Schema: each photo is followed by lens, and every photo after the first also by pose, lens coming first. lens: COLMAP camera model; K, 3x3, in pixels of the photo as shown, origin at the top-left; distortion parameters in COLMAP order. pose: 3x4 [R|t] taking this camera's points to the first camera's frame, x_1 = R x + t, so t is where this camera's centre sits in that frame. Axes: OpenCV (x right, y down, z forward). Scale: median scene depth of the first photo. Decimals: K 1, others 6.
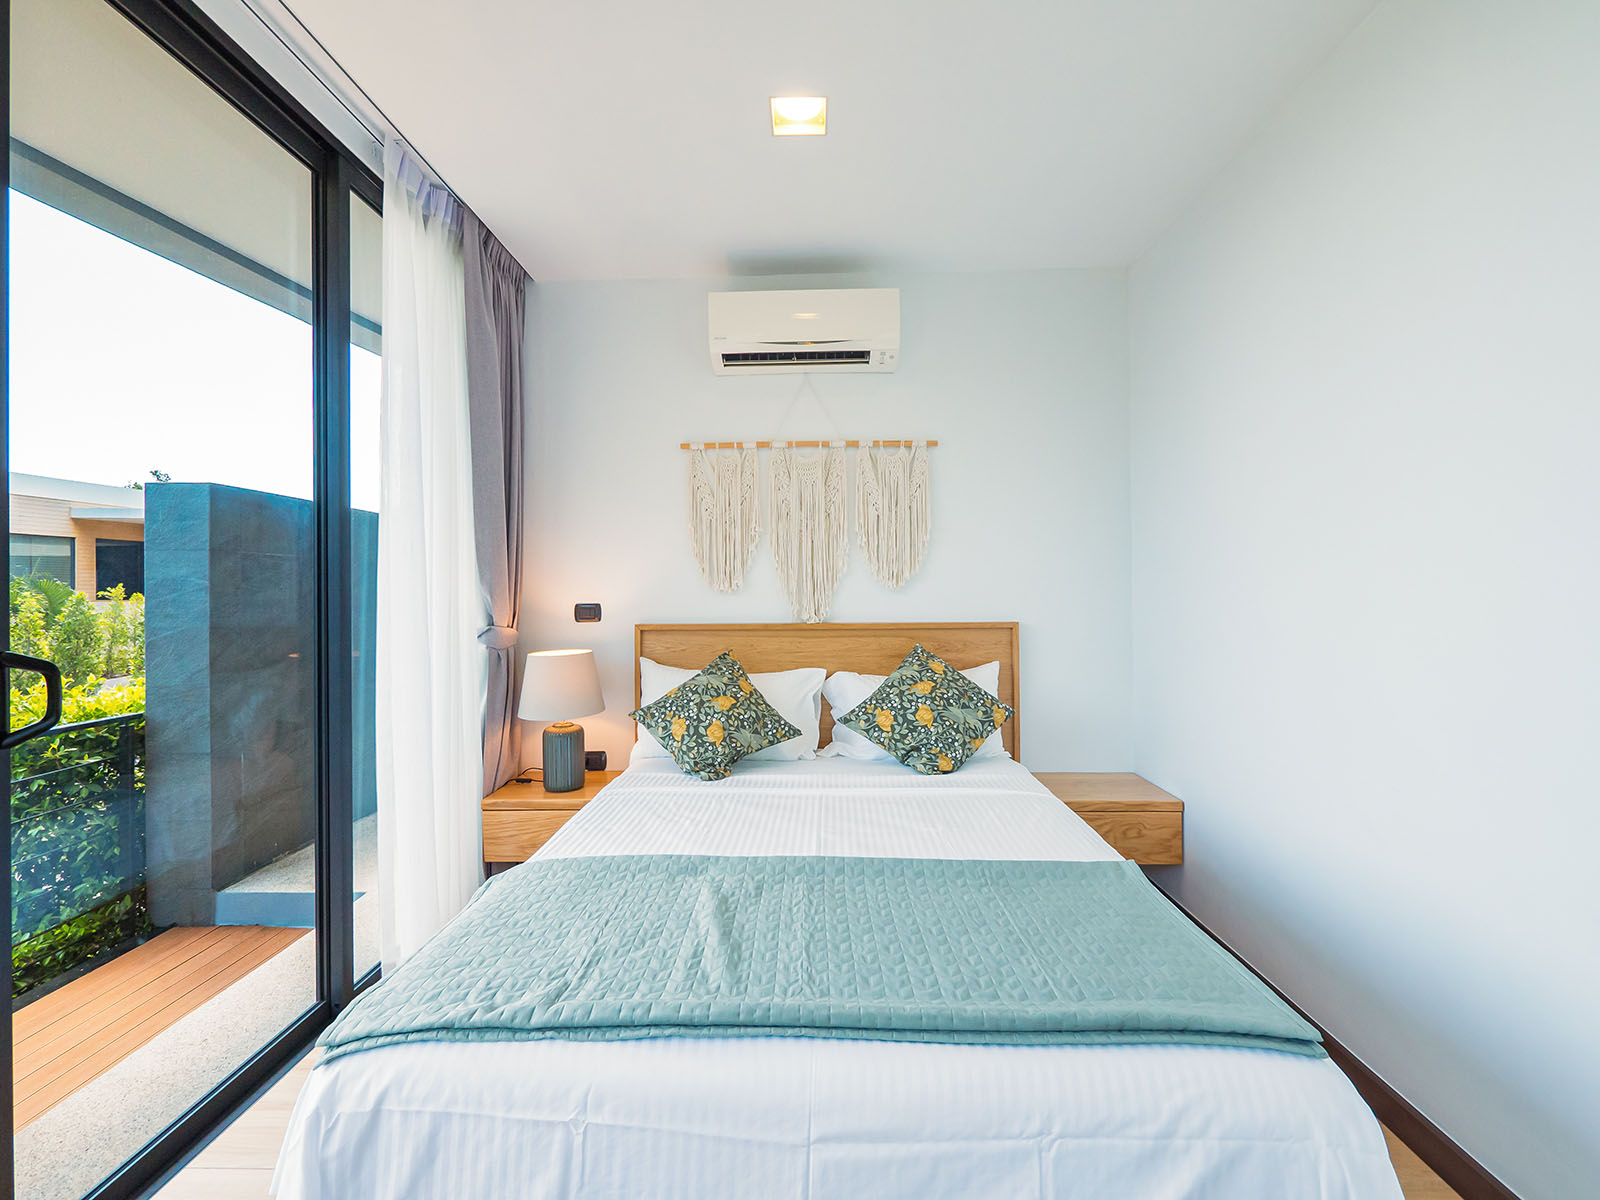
lens RADIAL K [[697.8, 0, 796.0], [0, 697.8, 591.6], [0, 0, 1]] dist [0.001244, 0.001434]
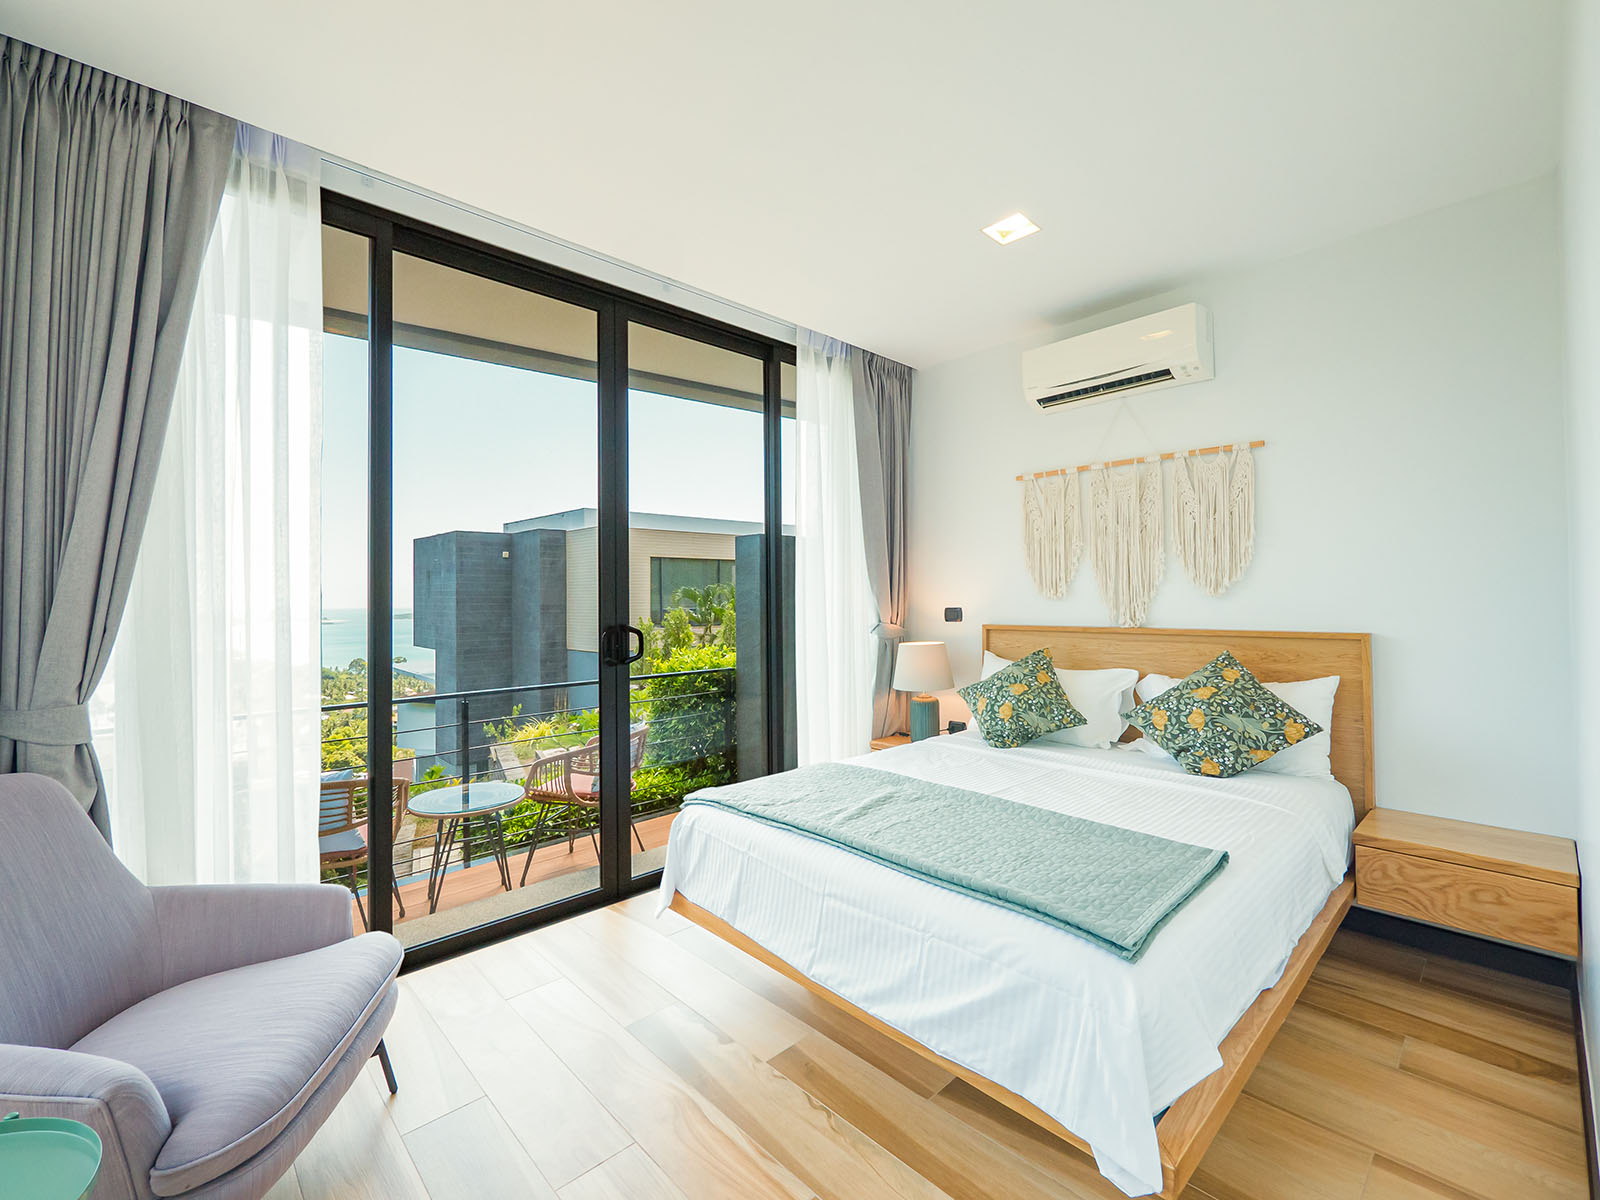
lens RADIAL K [[697.8, 0, 802.5], [0, 697.8, 594.8], [0, 0, 1]] dist [0.001244, 0.001434]
pose [[0.705435, -0.003153, -0.708767, 0.473038], [0.003039, 0.999994, -0.001425, -0.006201], [0.708768, -0.001149, 0.705441, -0.132524]]
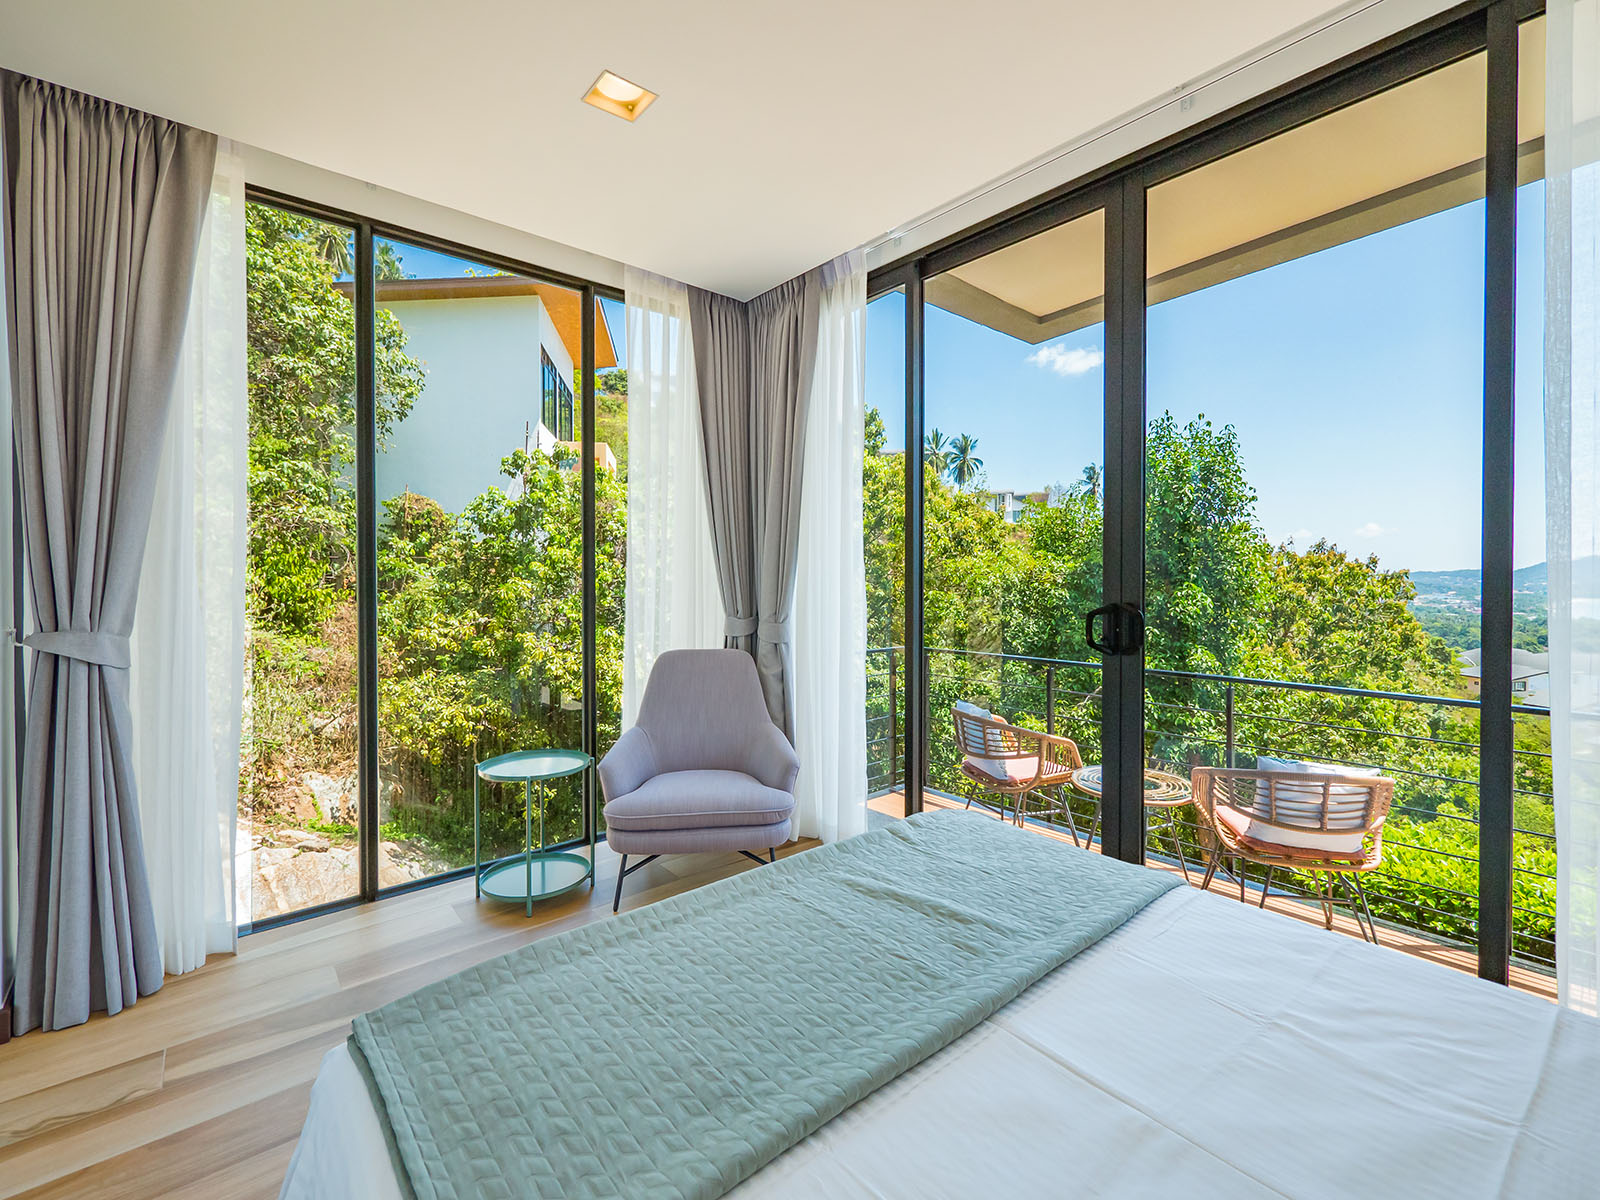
lens RADIAL K [[697.8, 0, 795.0], [0, 697.8, 574.8], [0, 0, 1]] dist [0.001244, 0.001434]
pose [[-0.755317, 0.009895, -0.655285, 0.339995], [0.009707, 0.999945, 0.003911, 0.001480], [0.655287, -0.003407, -0.755372, 0.828678]]
